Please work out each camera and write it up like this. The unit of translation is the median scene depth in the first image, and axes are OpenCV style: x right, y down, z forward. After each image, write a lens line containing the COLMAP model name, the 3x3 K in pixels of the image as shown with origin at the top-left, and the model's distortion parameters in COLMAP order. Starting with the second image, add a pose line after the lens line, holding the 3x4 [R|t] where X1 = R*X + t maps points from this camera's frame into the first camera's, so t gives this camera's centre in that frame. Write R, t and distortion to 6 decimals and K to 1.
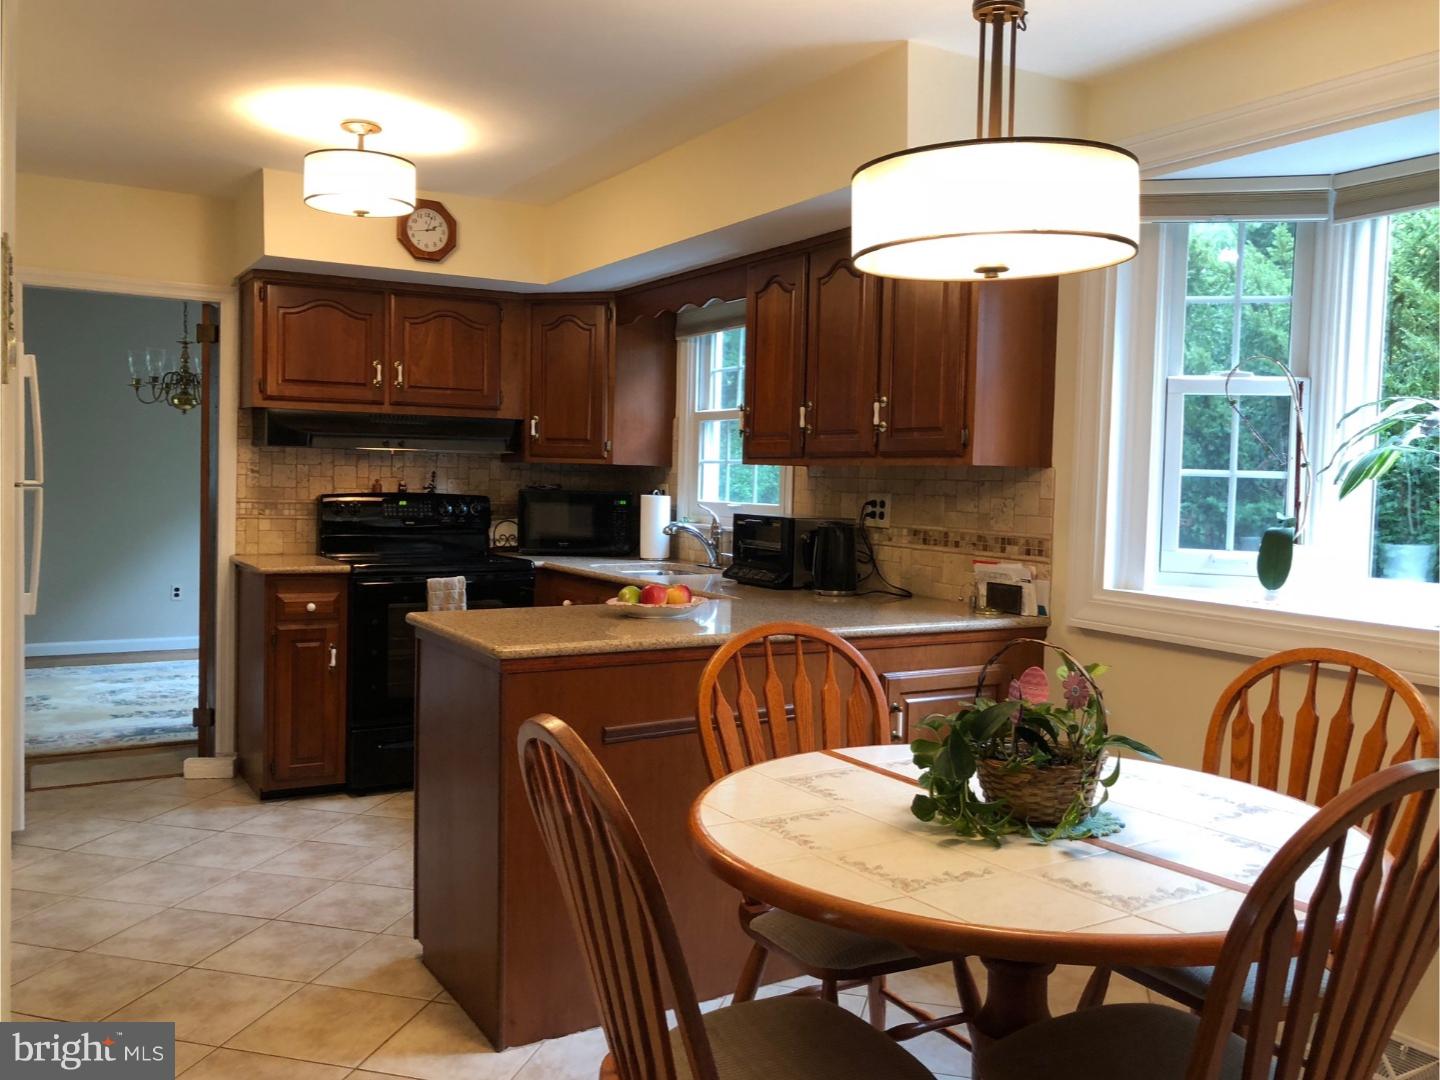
lens RADIAL K [[1190.8, 0, 732.5], [0, 1190.8, 540.9], [0, 0, 1]] dist [0.011528, 0.009236]
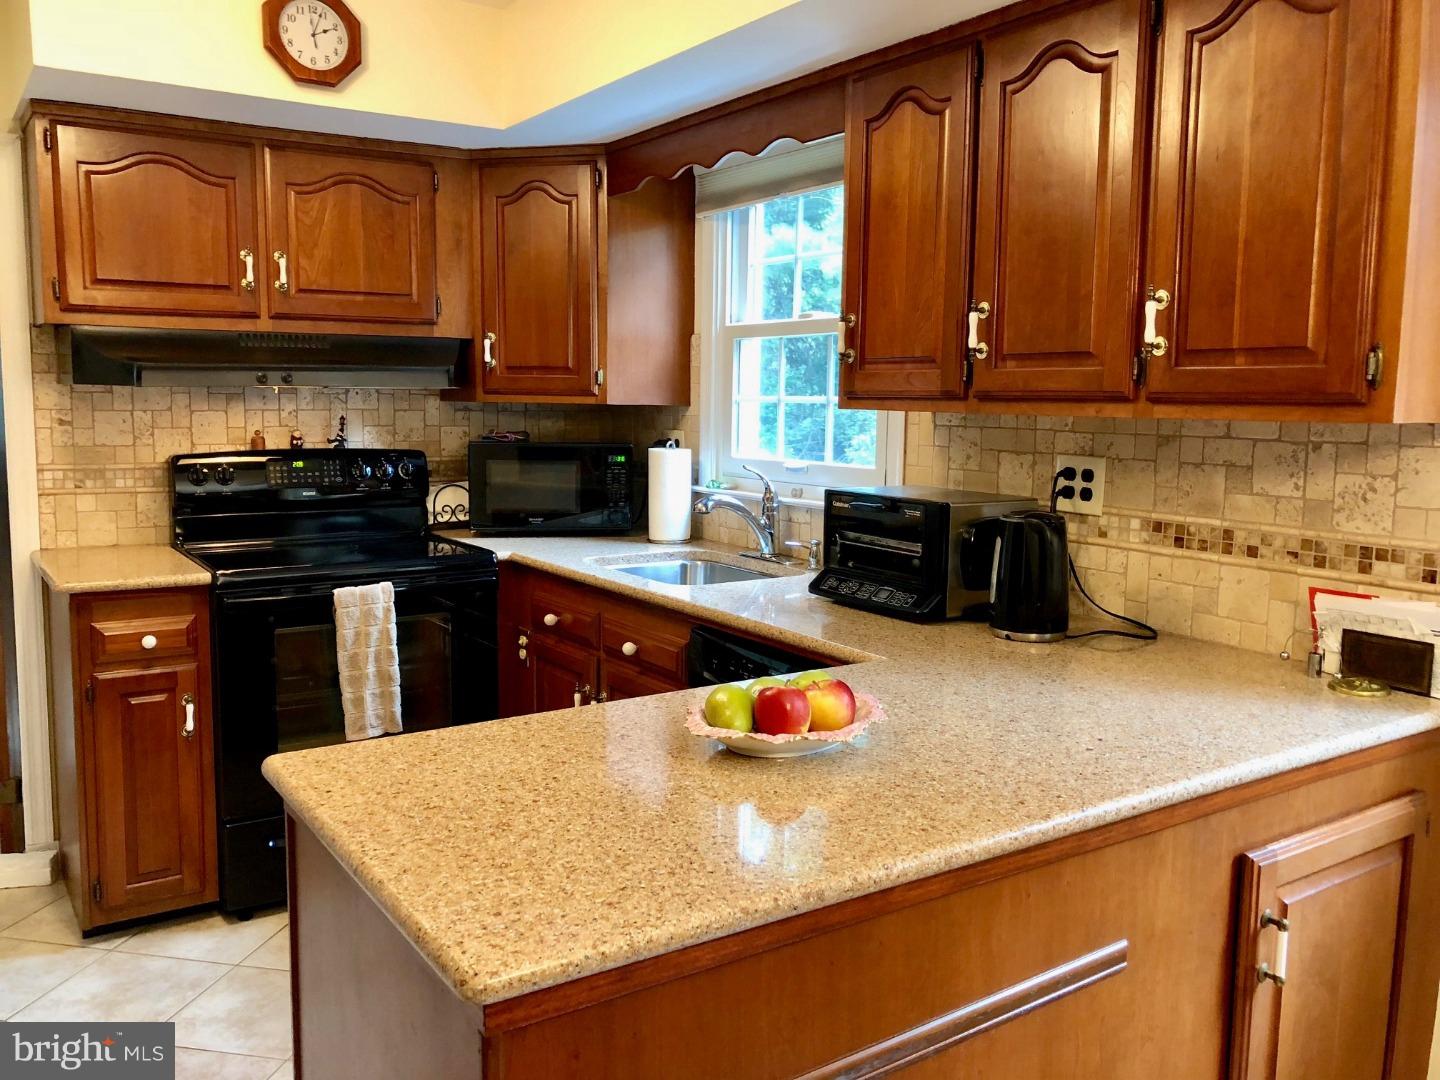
lens RADIAL K [[1190.8, 0, 705.6], [0, 1190.8, 536.9], [0, 0, 1]] dist [0.011528, 0.009236]
pose [[0.999366, -0.016191, 0.031718, -0.073906], [0.013999, 0.997576, 0.068157, -0.037610], [-0.032744, -0.067669, 0.997170, 0.347074]]
